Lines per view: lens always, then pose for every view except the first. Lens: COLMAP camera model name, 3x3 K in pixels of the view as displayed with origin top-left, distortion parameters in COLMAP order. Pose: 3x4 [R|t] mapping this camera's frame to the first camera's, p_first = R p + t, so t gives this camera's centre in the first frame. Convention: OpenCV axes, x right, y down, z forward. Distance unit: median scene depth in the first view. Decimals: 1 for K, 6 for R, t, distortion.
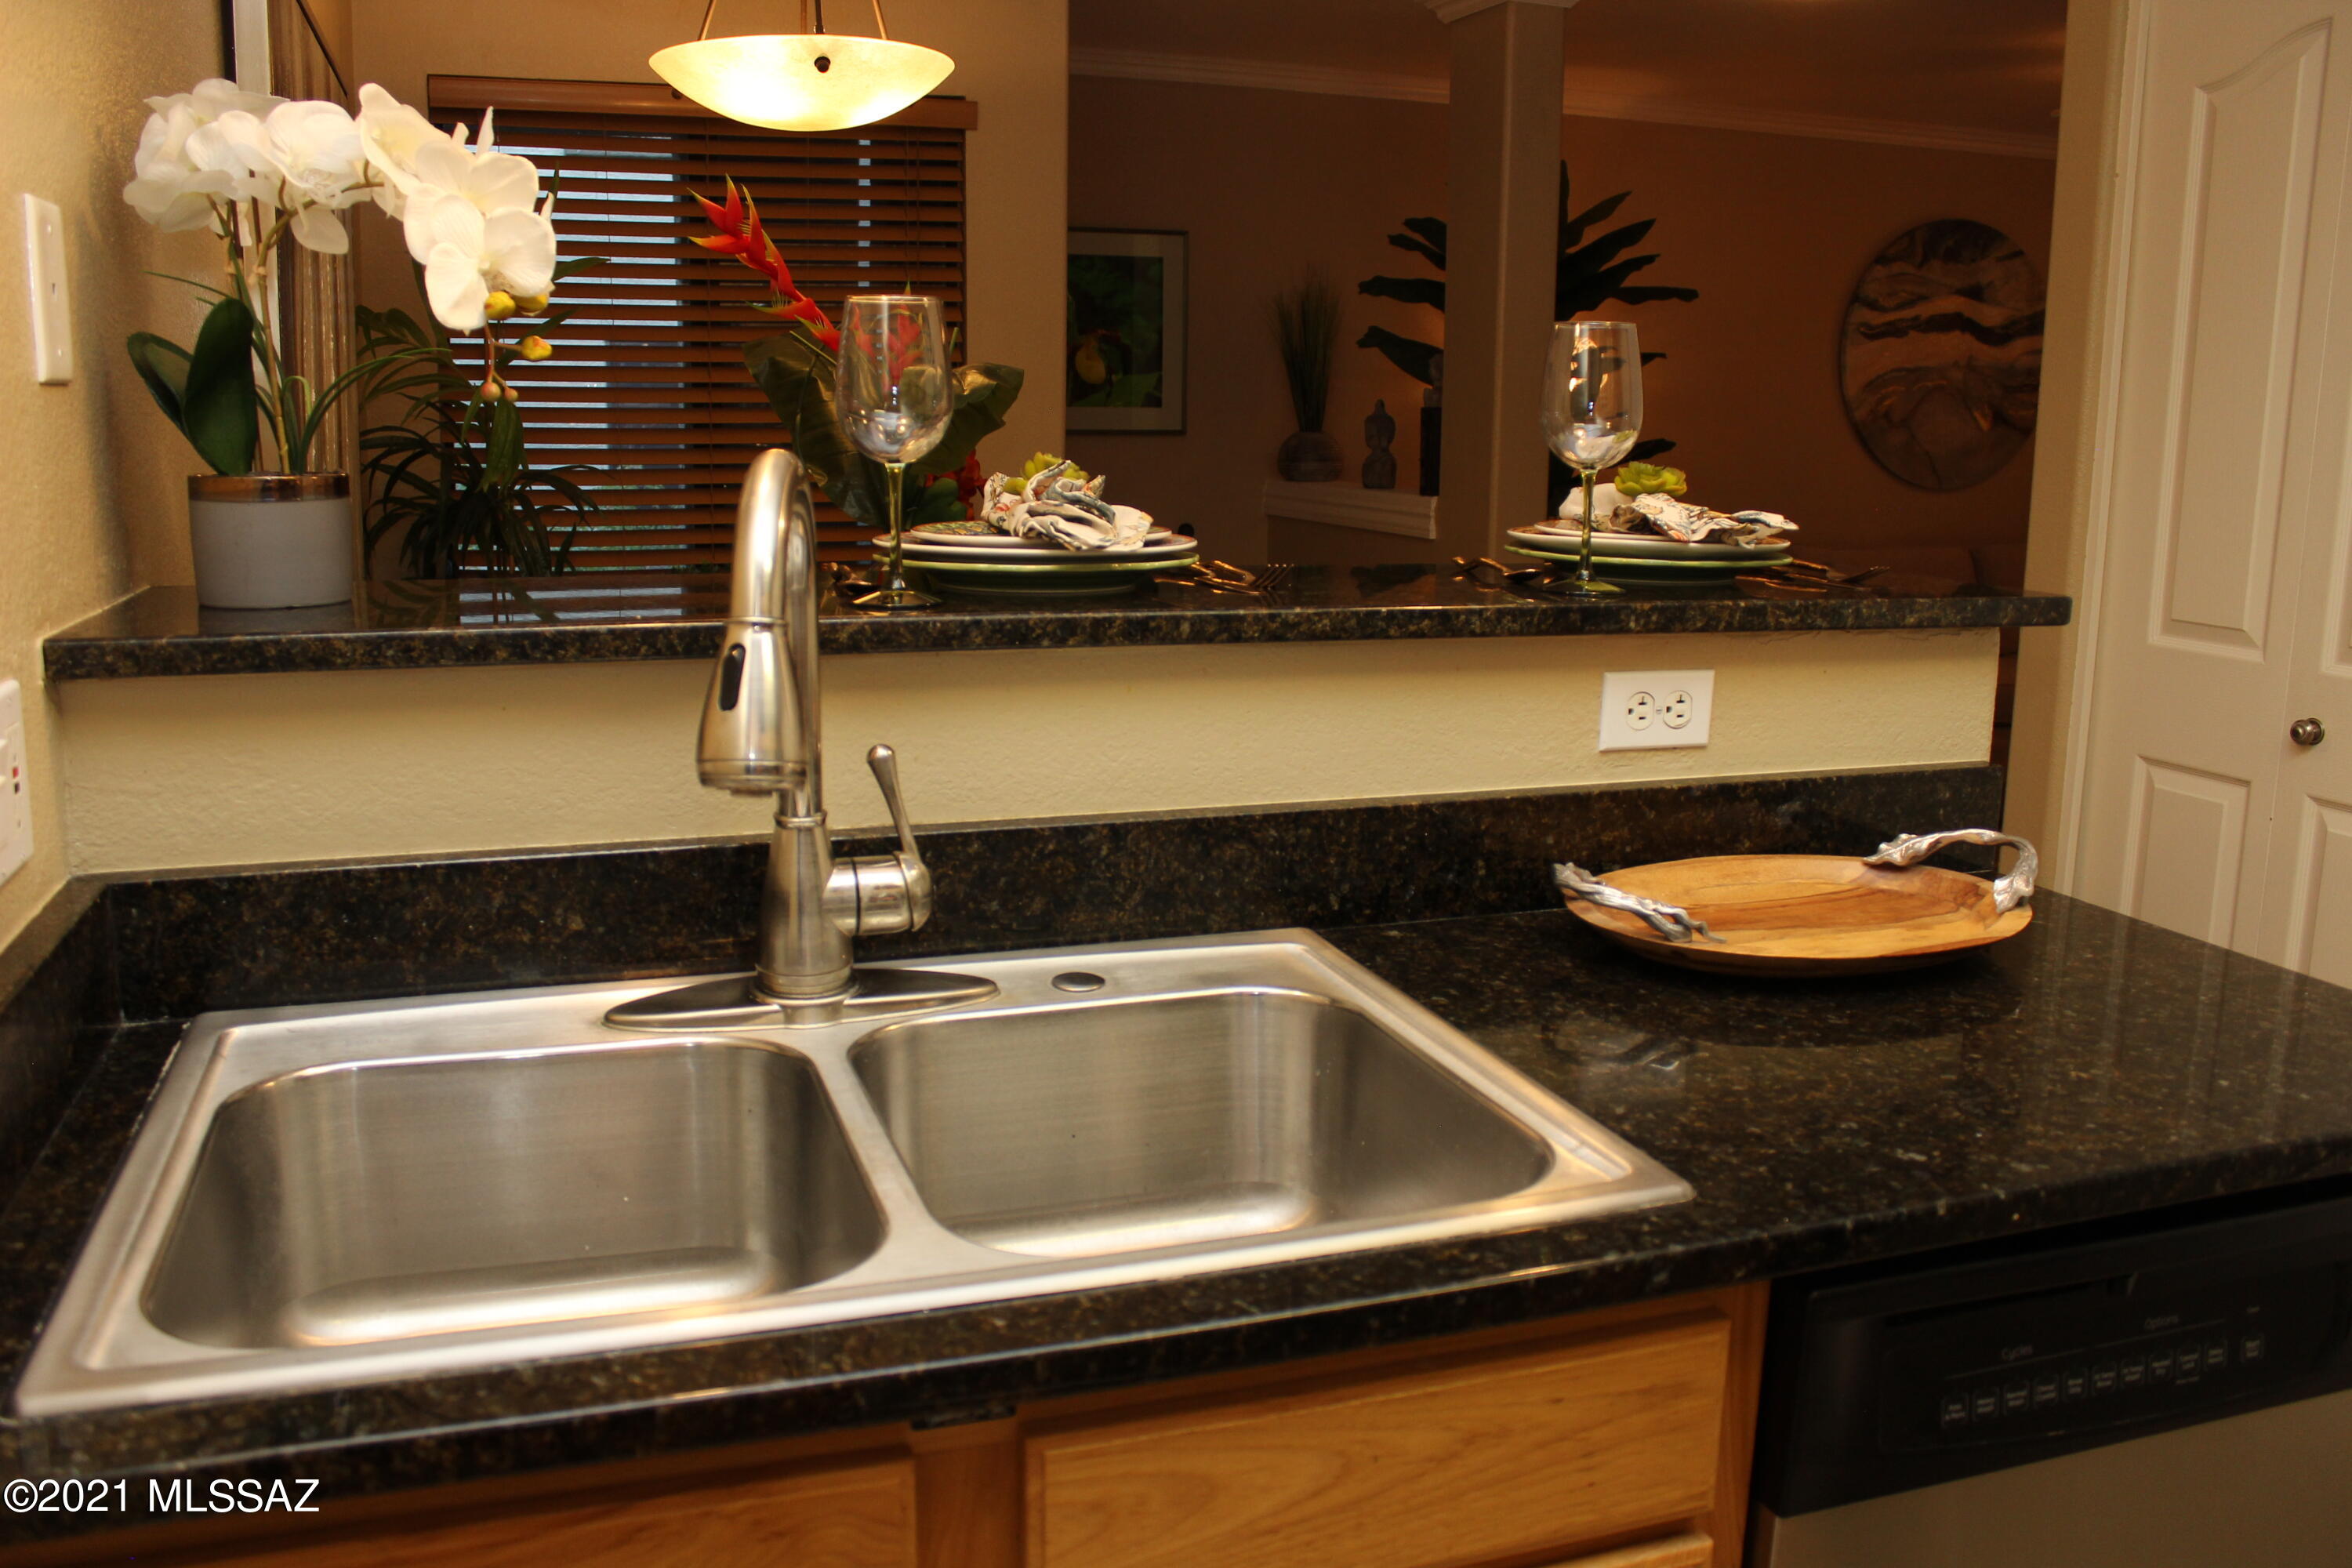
lens RADIAL K [[1980.1, 0, 1176.0], [0, 1980.1, 784.0], [0, 0, 1]] dist [-0.165920, 0.152955]
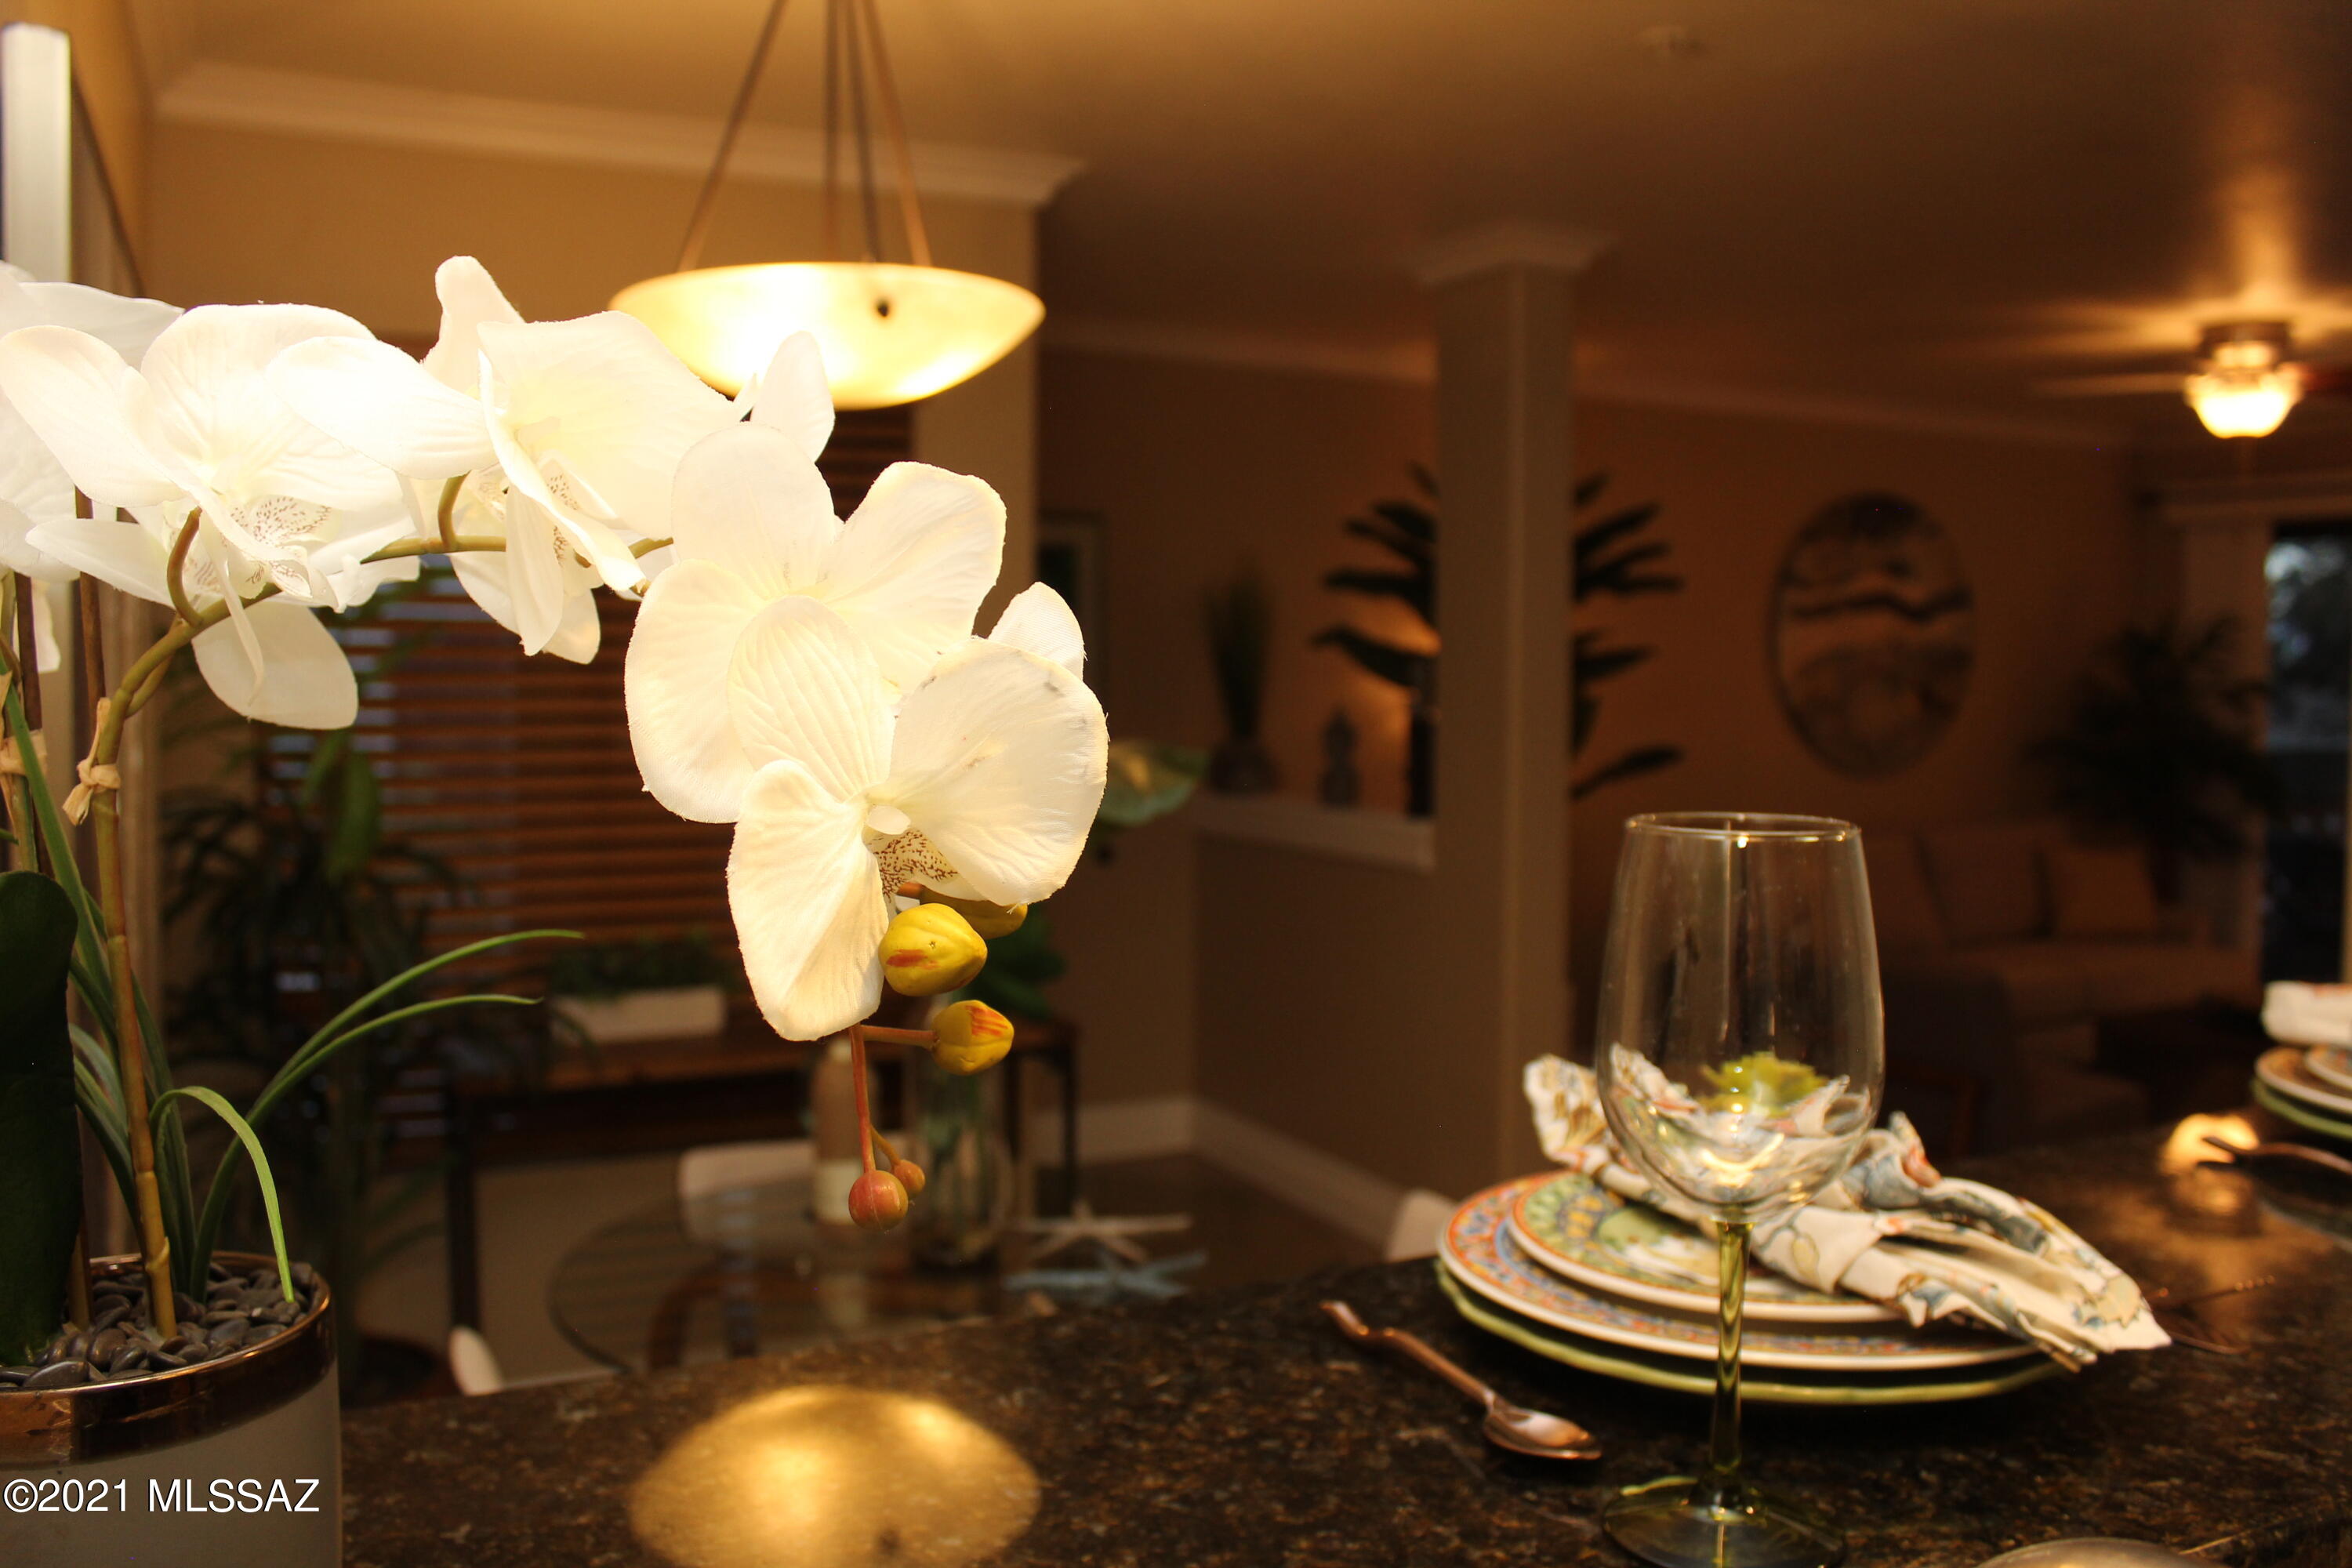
lens RADIAL K [[1980.1, 0, 1176.0], [0, 1980.1, 784.0], [0, 0, 1]] dist [-0.165920, 0.152955]
pose [[0.993082, -0.015894, 0.116344, -0.111335], [0.031048, 0.991077, -0.129627, -0.074160], [-0.113246, 0.132343, 0.984714, 0.216770]]
